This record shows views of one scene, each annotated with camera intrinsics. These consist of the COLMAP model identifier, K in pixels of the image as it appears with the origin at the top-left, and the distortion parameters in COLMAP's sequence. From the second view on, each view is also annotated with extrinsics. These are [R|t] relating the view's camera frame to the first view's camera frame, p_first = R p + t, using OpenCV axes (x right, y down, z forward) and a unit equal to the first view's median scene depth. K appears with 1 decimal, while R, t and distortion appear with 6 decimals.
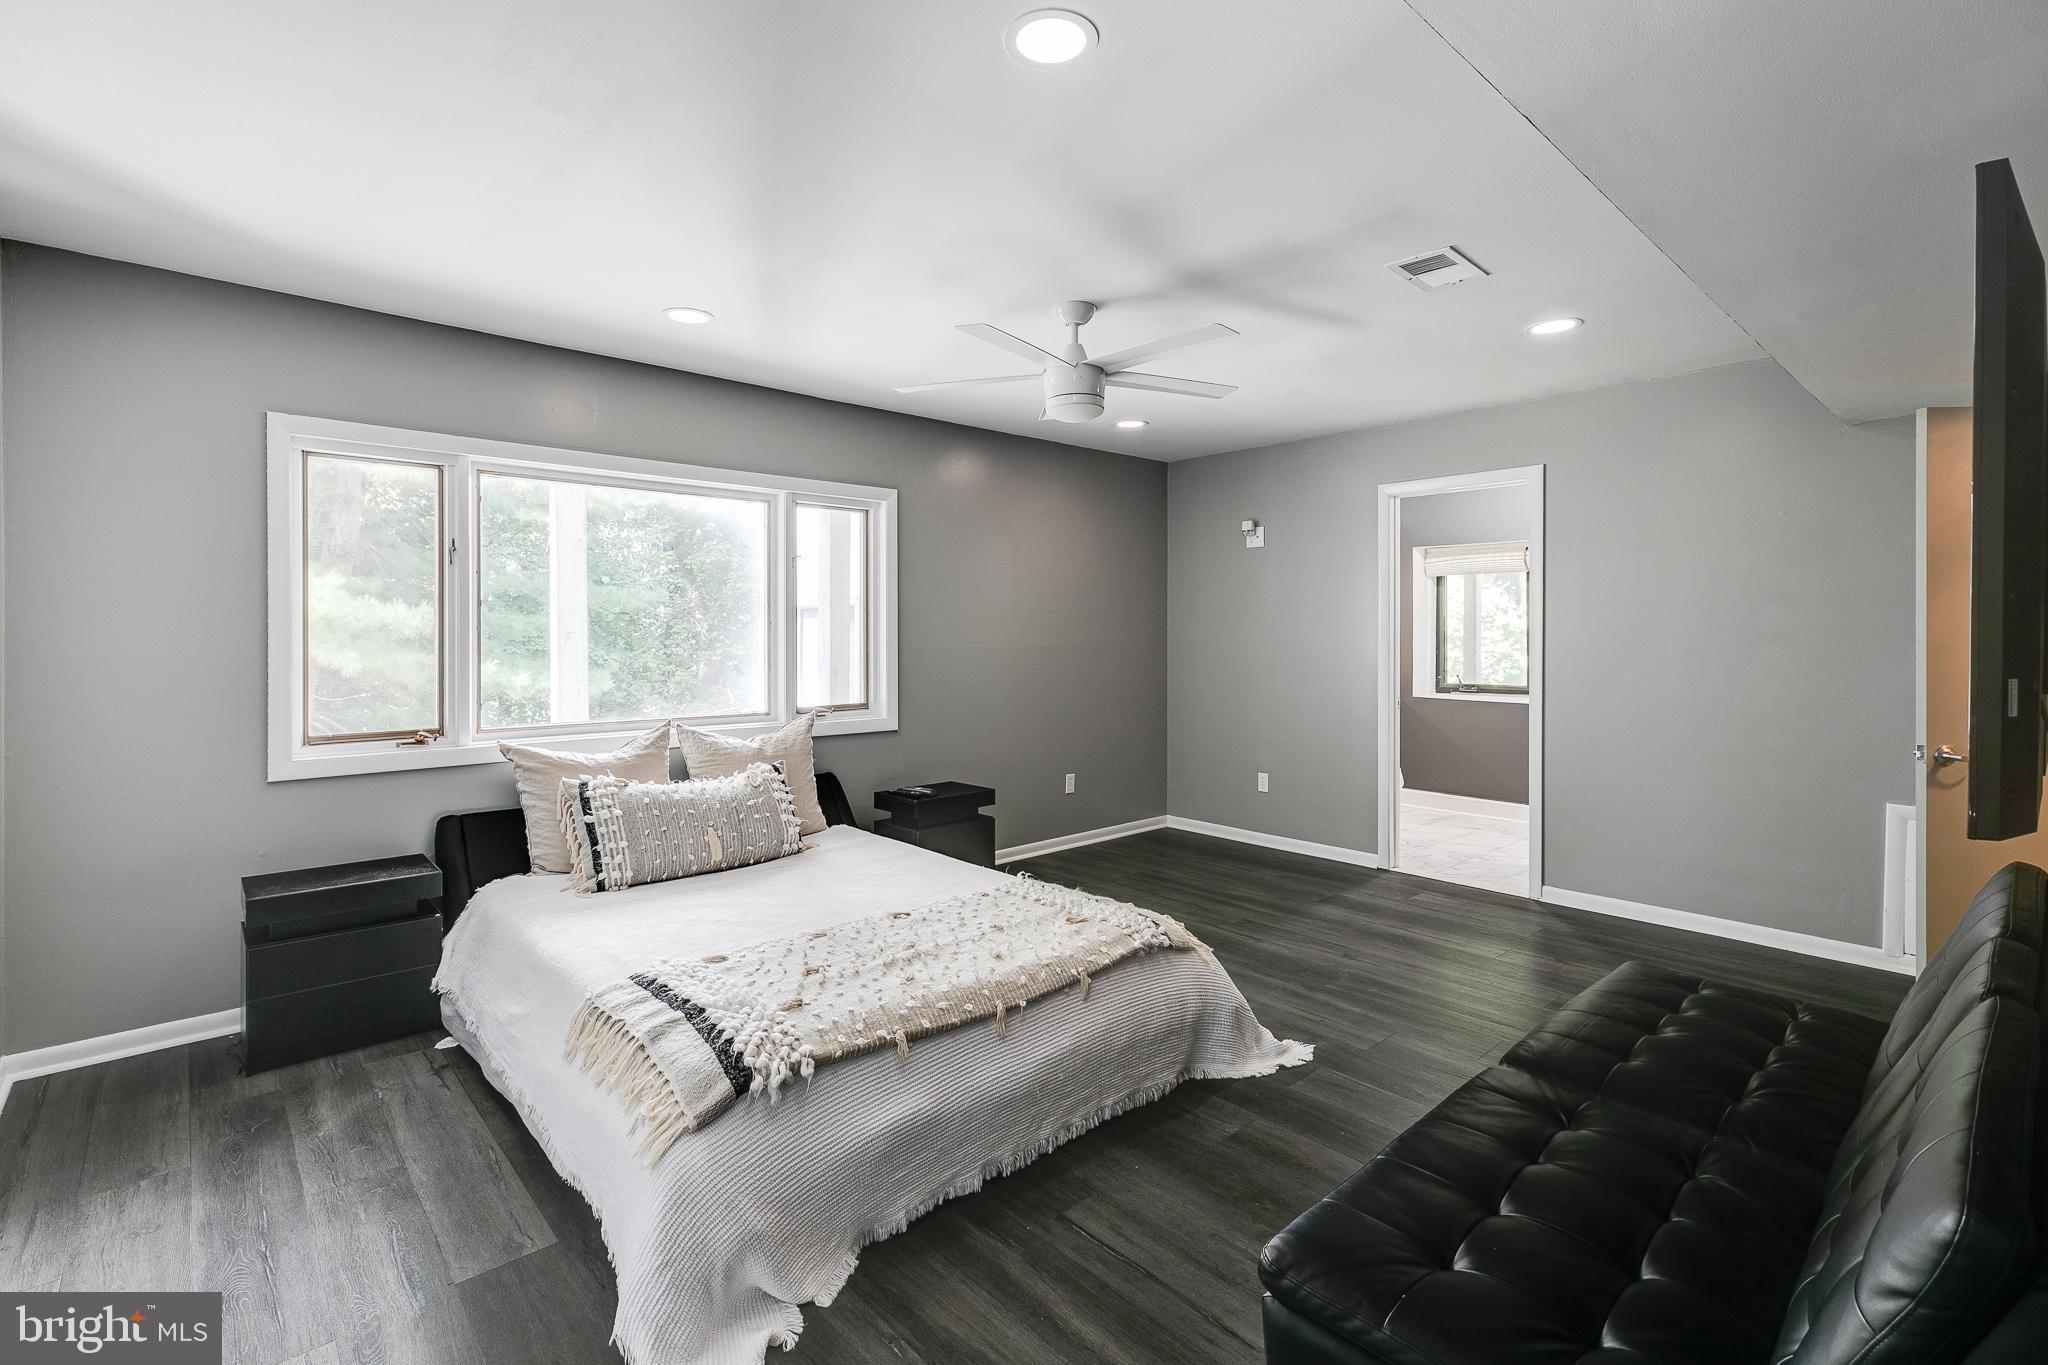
lens RADIAL K [[935.1, 0, 1026.2], [0, 935.1, 639.9], [0, 0, 1]] dist [-0.002032, 0.000006]
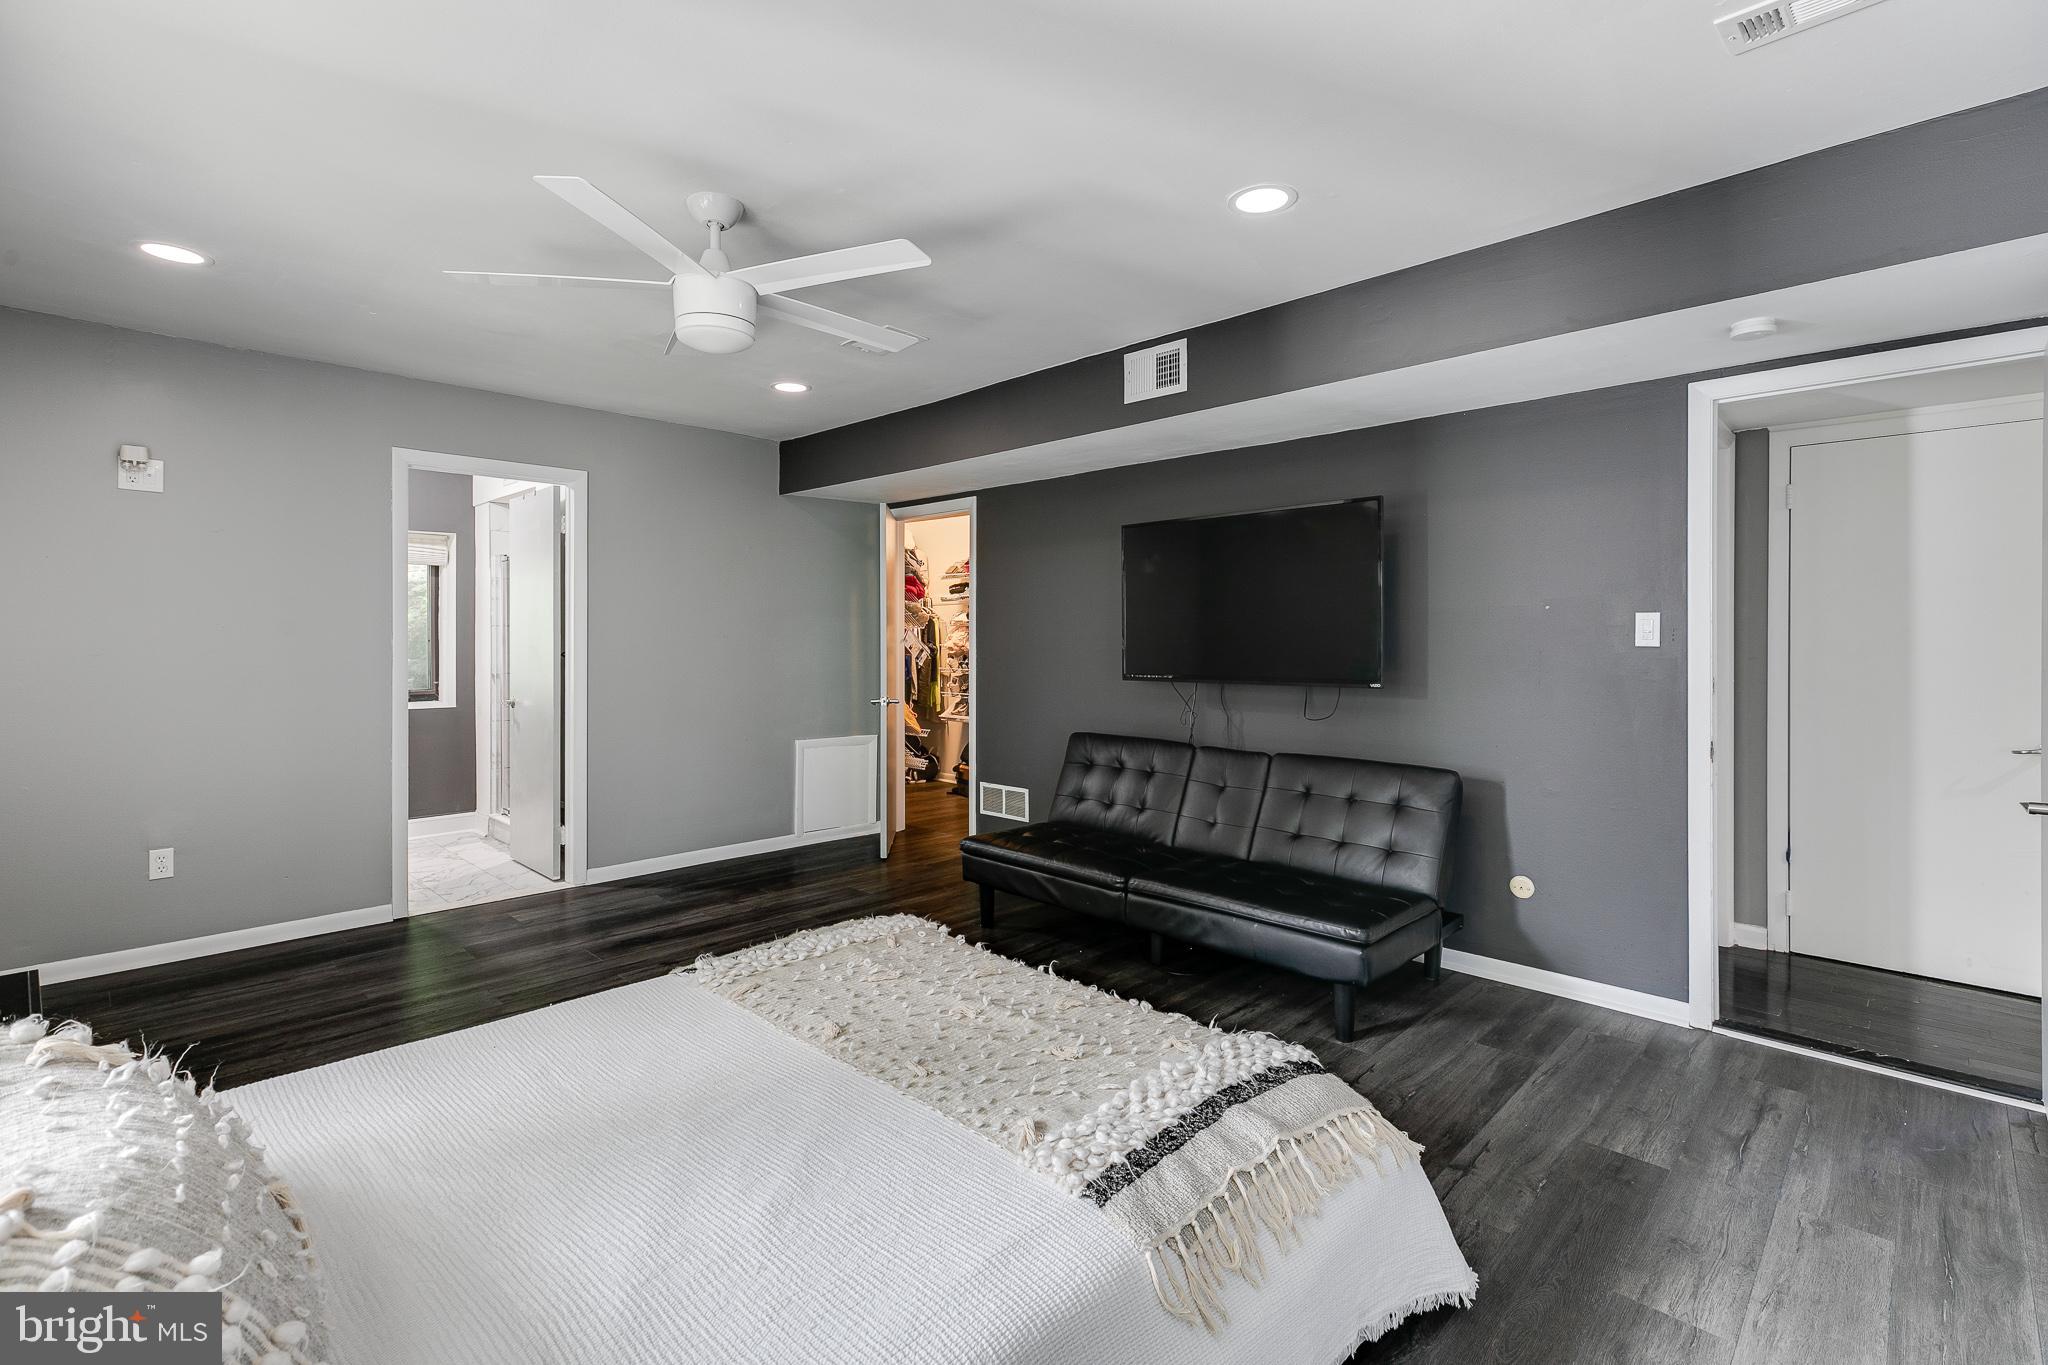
lens RADIAL K [[935.1, 0, 1026.2], [0, 935.1, 639.9], [0, 0, 1]] dist [-0.002032, 0.000006]
pose [[-0.079113, -0.005706, 0.996849, -0.725169], [0.005700, 0.999965, 0.006176, -0.000420], [-0.996849, 0.006171, -0.079078, 0.784282]]
